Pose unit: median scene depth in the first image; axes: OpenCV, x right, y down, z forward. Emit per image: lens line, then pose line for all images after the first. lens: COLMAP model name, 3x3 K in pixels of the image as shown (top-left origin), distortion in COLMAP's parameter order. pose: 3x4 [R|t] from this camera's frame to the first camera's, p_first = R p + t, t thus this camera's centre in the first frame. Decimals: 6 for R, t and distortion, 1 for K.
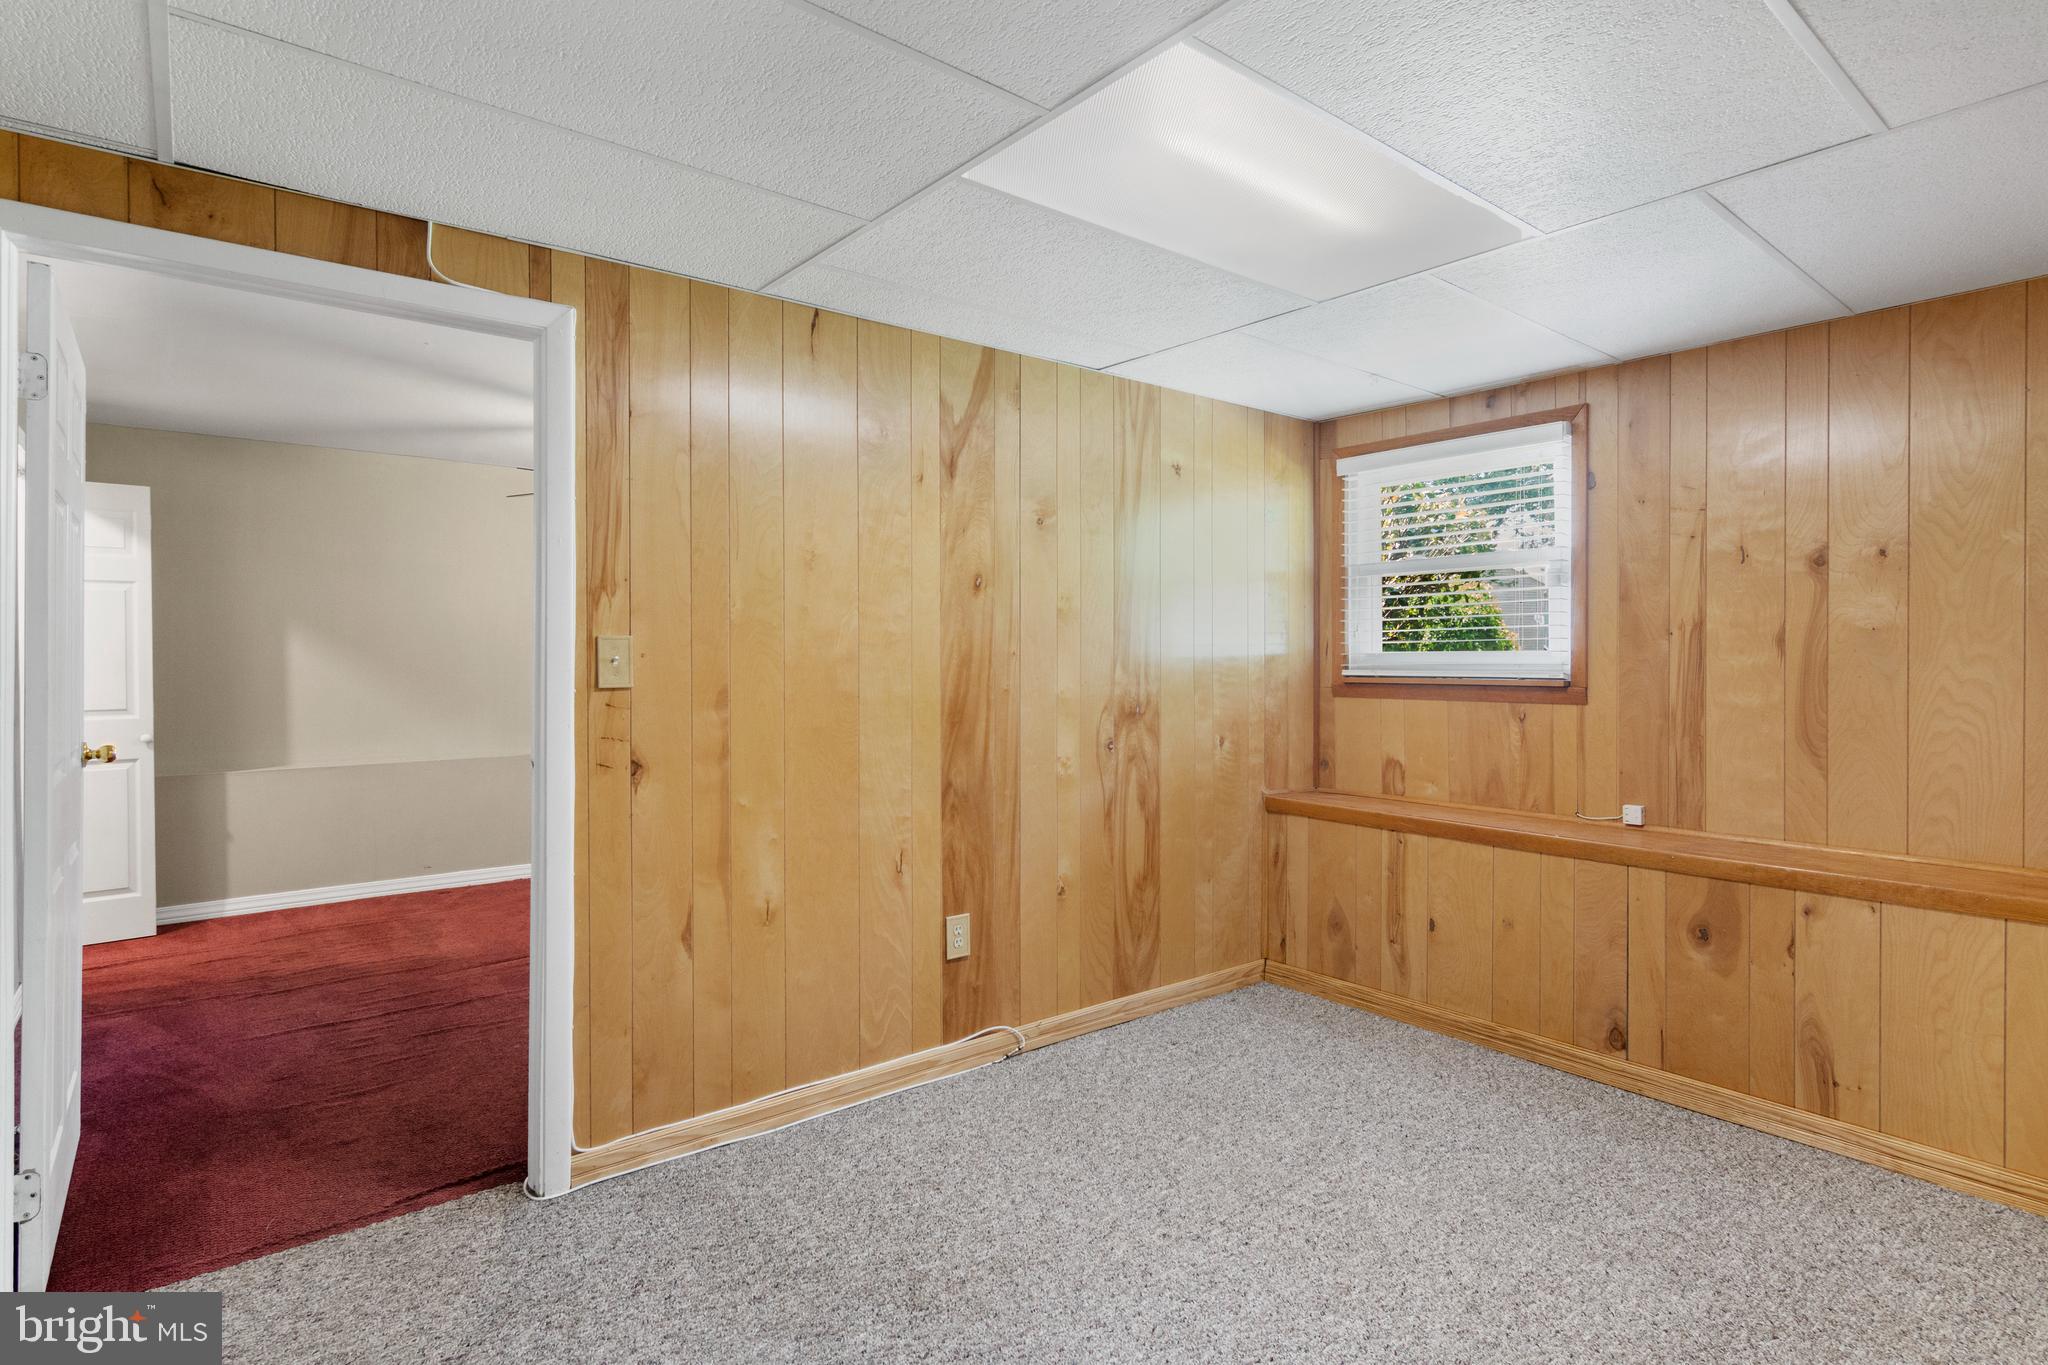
lens RADIAL K [[1036.4, 0, 1018.7], [0, 1036.4, 664.4], [0, 0, 1]] dist [-0.004283, 0.003114]
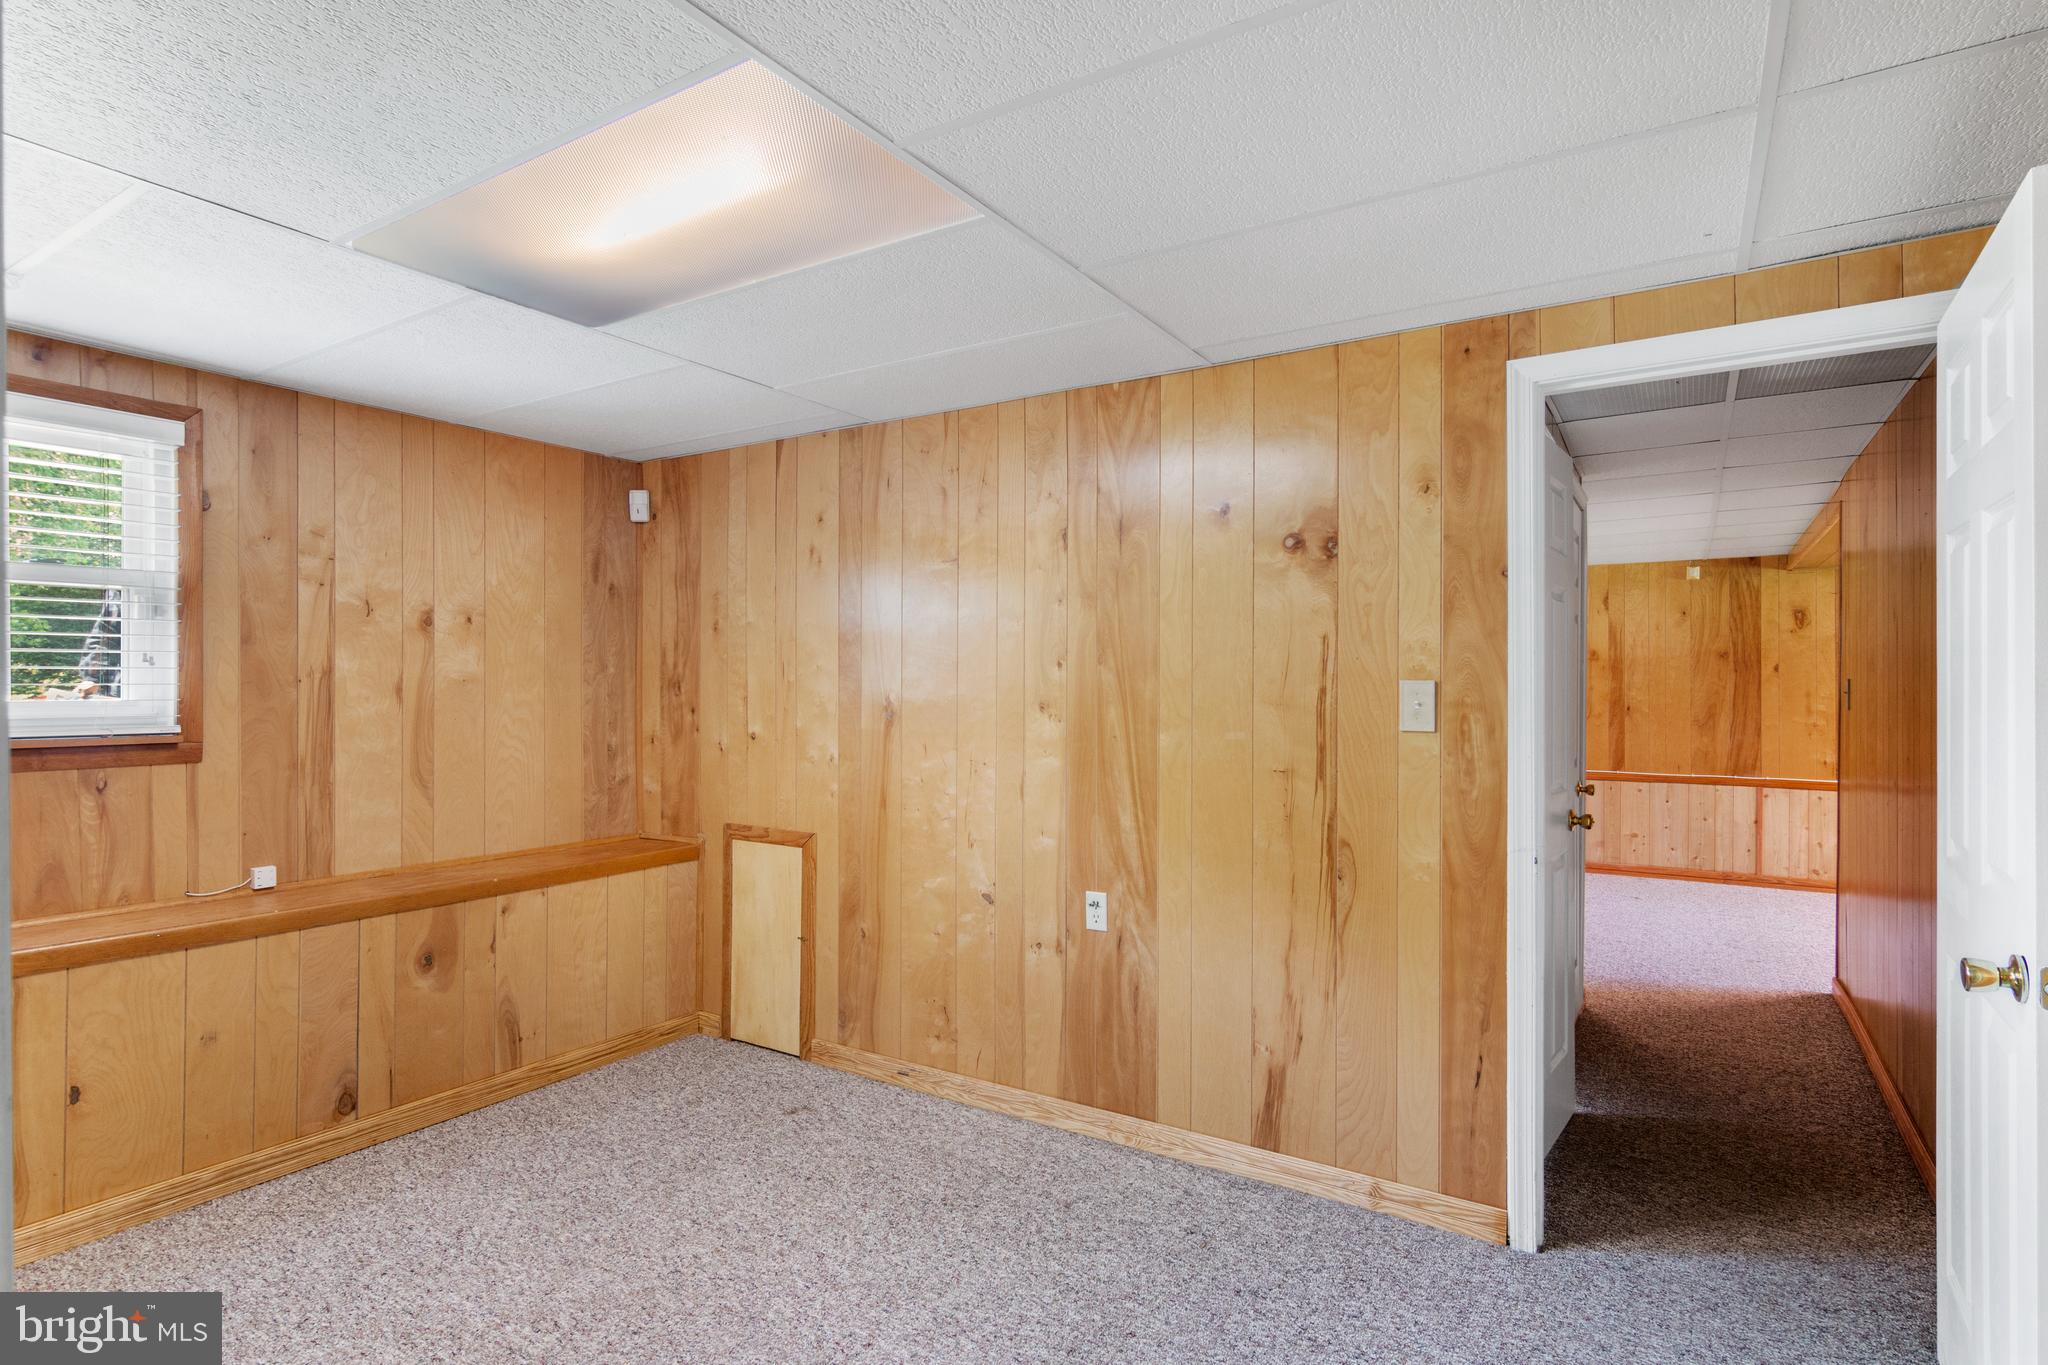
lens RADIAL K [[1036.4, 0, 1023.1], [0, 1036.4, 691.6], [0, 0, 1]] dist [-0.004283, 0.003114]
pose [[-0.313913, -0.002711, 0.949448, -0.509387], [0.007965, 0.999953, 0.005488, -0.020123], [-0.949418, 0.009285, -0.313876, 0.673235]]
